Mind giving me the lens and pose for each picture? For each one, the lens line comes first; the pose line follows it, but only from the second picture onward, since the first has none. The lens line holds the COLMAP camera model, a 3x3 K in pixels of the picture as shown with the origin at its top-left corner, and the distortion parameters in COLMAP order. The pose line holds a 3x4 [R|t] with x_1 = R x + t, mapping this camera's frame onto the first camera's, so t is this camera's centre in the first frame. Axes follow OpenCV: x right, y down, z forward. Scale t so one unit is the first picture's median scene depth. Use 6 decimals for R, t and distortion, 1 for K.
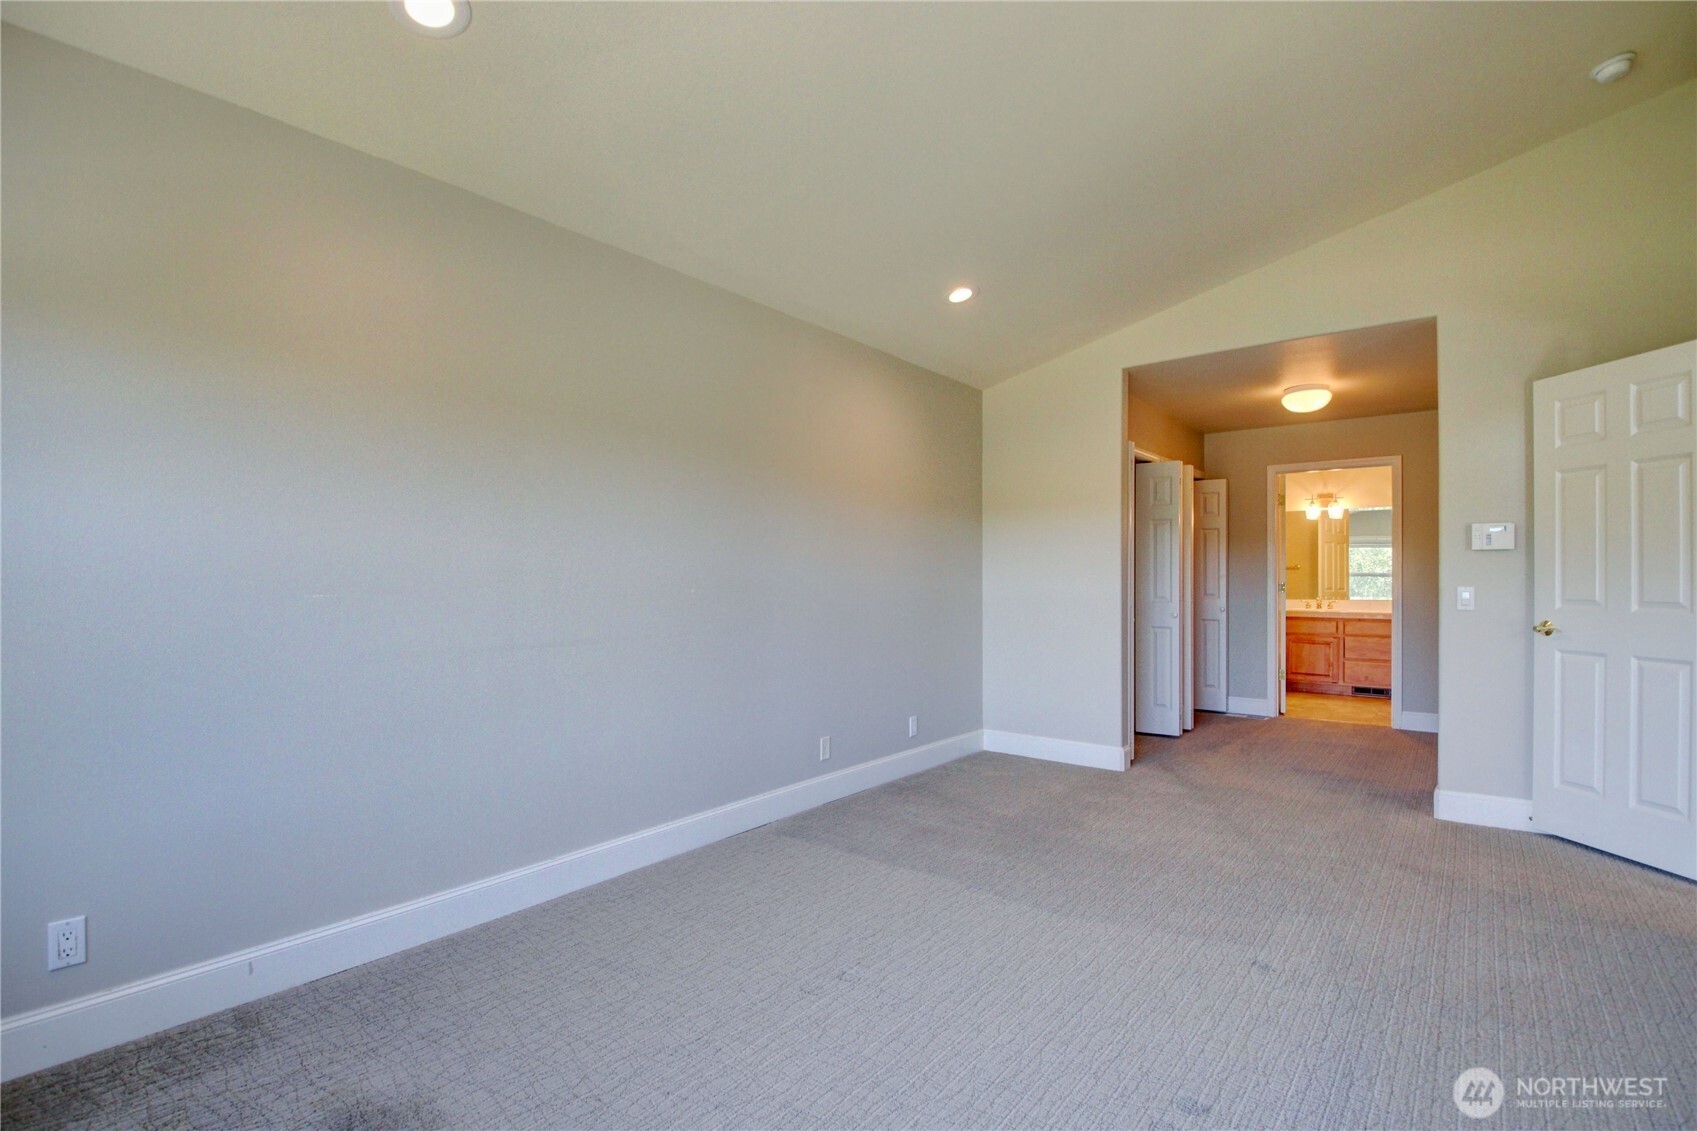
lens RADIAL K [[798.0, 0, 862.5], [0, 798.0, 574.6], [0, 0, 1]] dist [-0.002723, -0.009041]
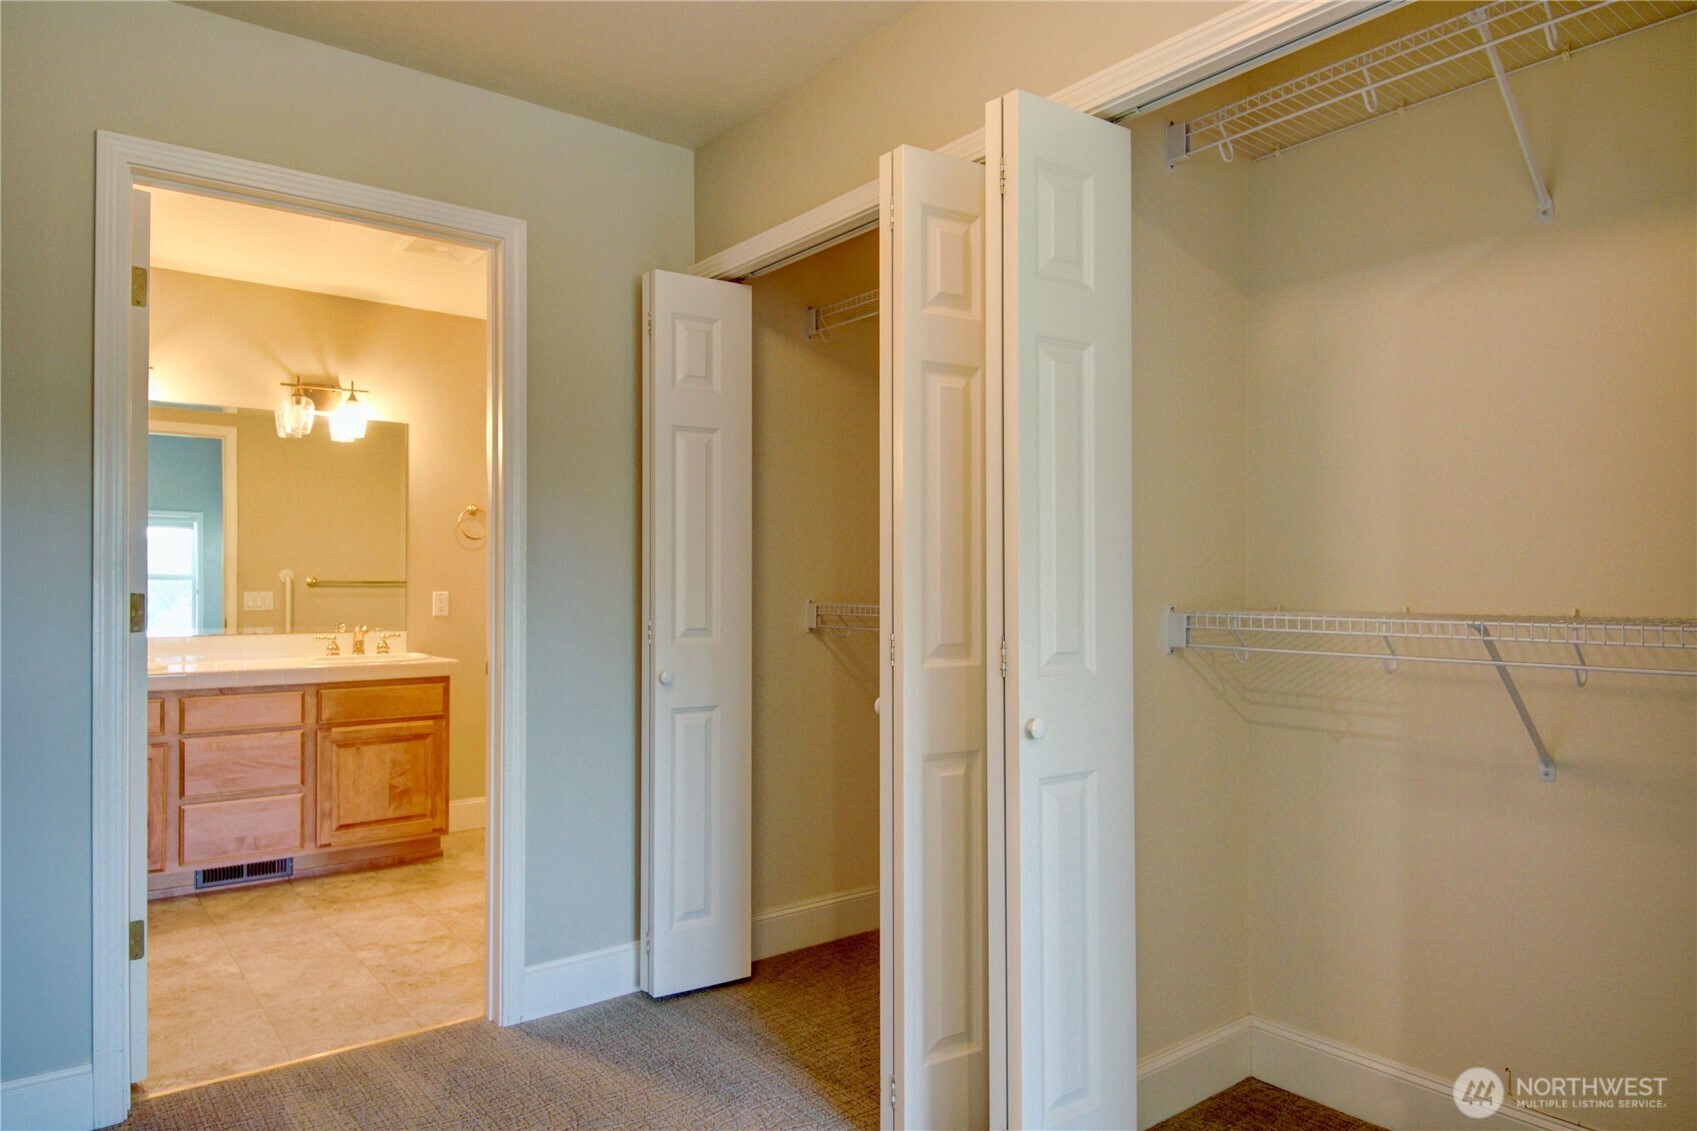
lens RADIAL K [[1053.1, 0, 848.5], [0, 1053.1, 565.5], [0, 0, 1]] dist [-0.024498, 0.000005]
pose [[0.241796, 0.018117, 0.970158, 0.210232], [0.004368, 0.999795, -0.019759, 0.008456], [-0.970317, 0.009016, 0.241667, 0.579266]]
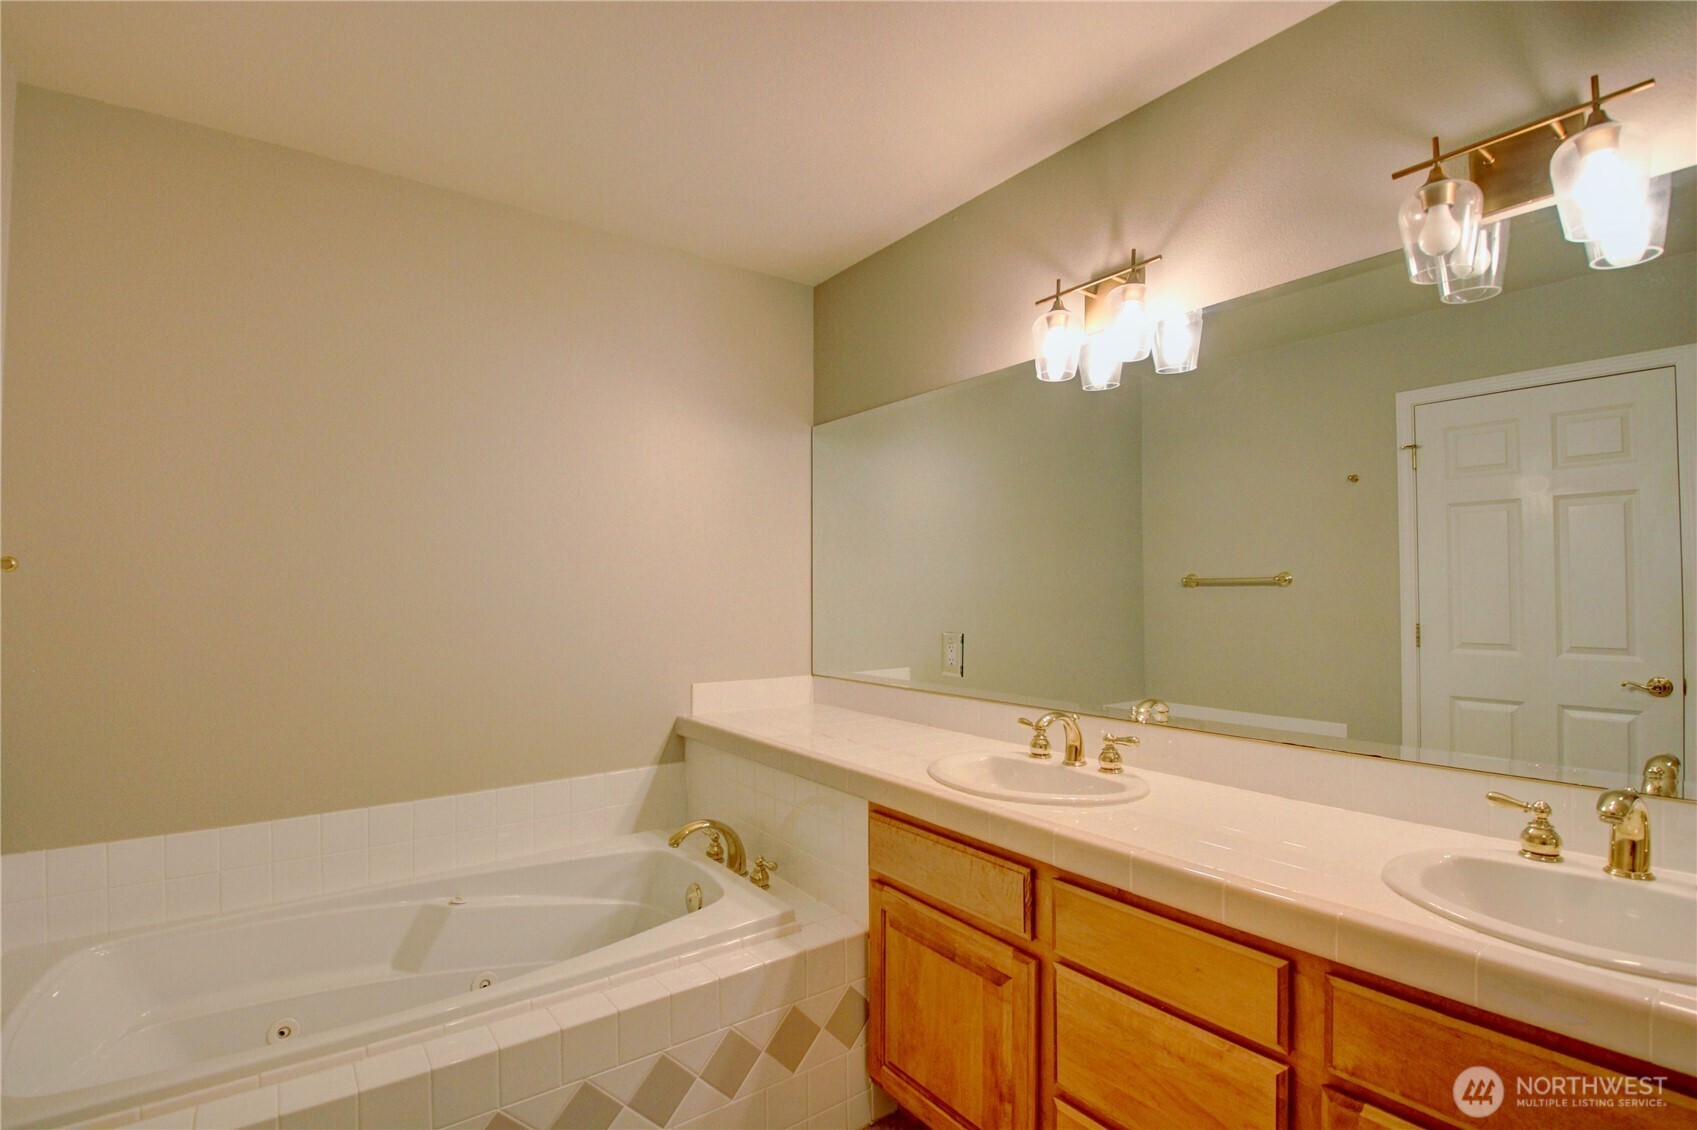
lens RADIAL K [[798.0, 0, 862.5], [0, 798.0, 574.1], [0, 0, 1]] dist [-0.002723, -0.009041]
pose [[0.963633, -0.011433, -0.266985, 0.605943], [0.005767, 0.999741, -0.021994, -0.007507], [0.267167, 0.019654, 0.963450, 0.802328]]
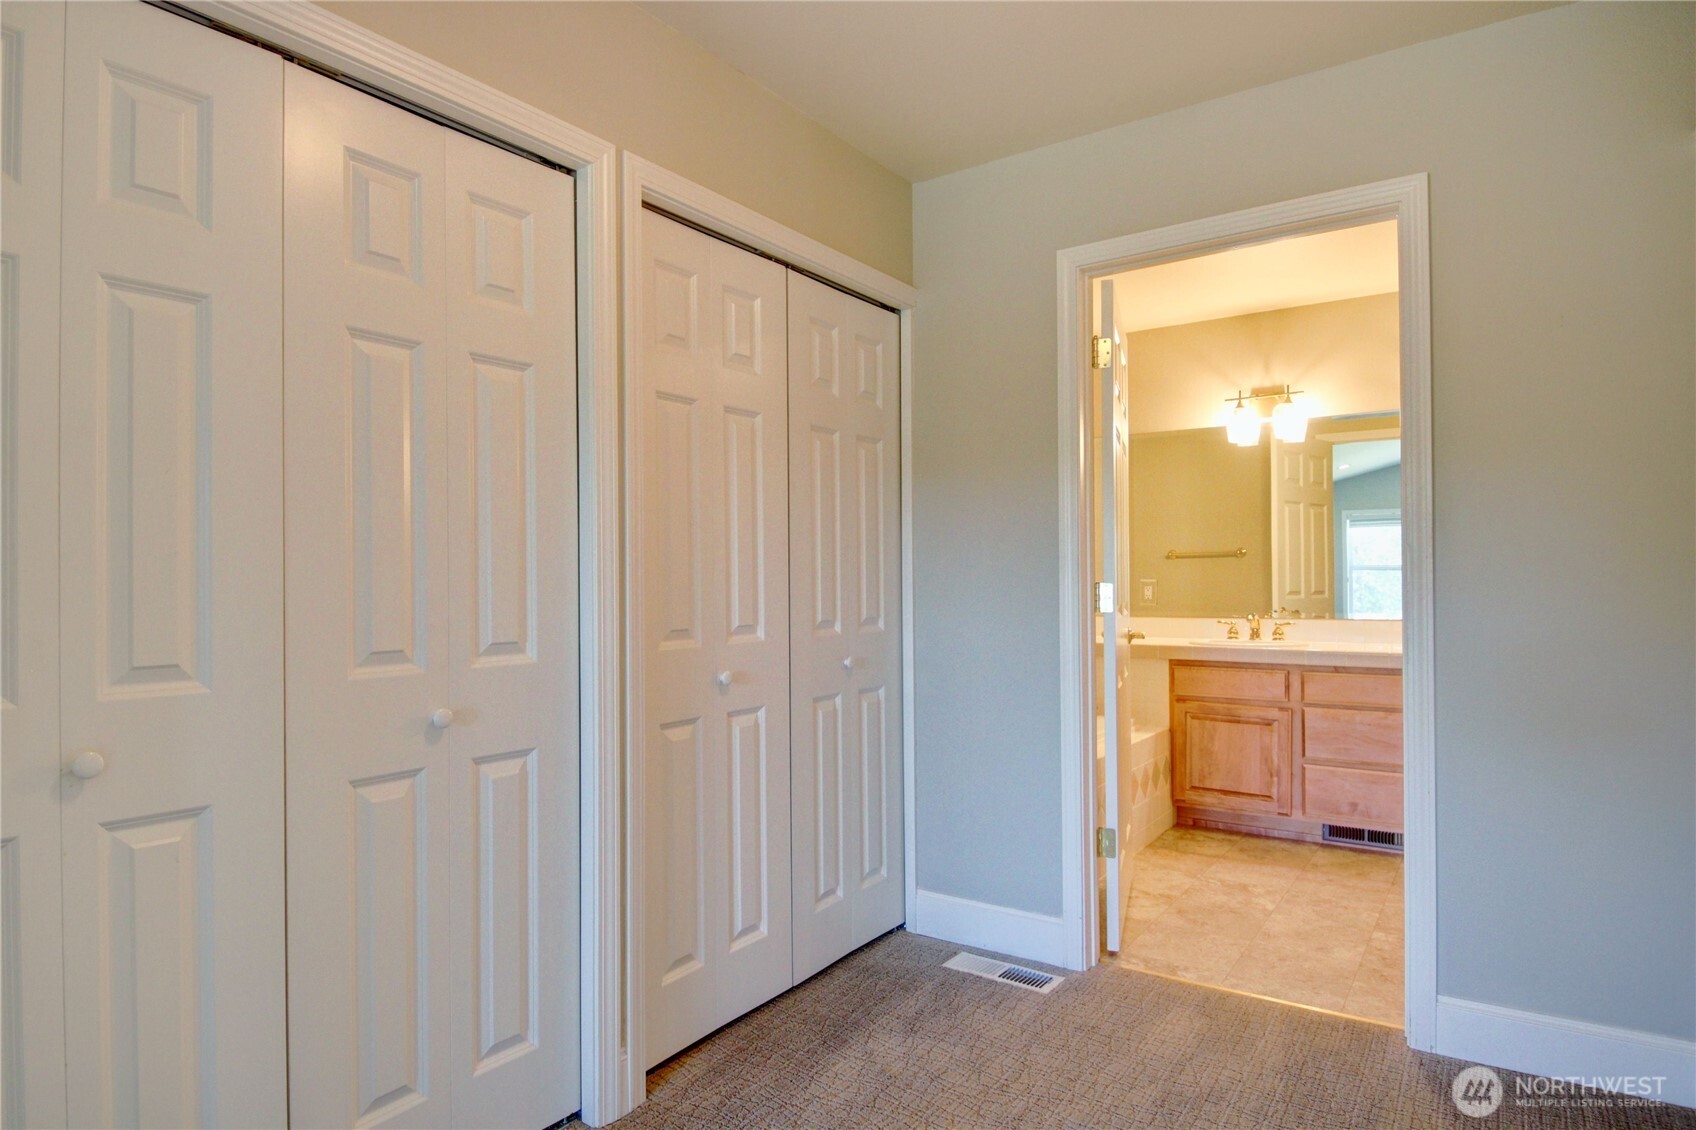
lens RADIAL K [[978.2, 0, 854.7], [0, 978.2, 576.6], [0, 0, 1]] dist [-0.001075, -0.000936]
pose [[0.997826, -0.006359, 0.065601, 0.327383], [0.006687, 0.999966, -0.004782, 0.008512], [-0.065568, 0.005210, 0.997835, 0.486797]]
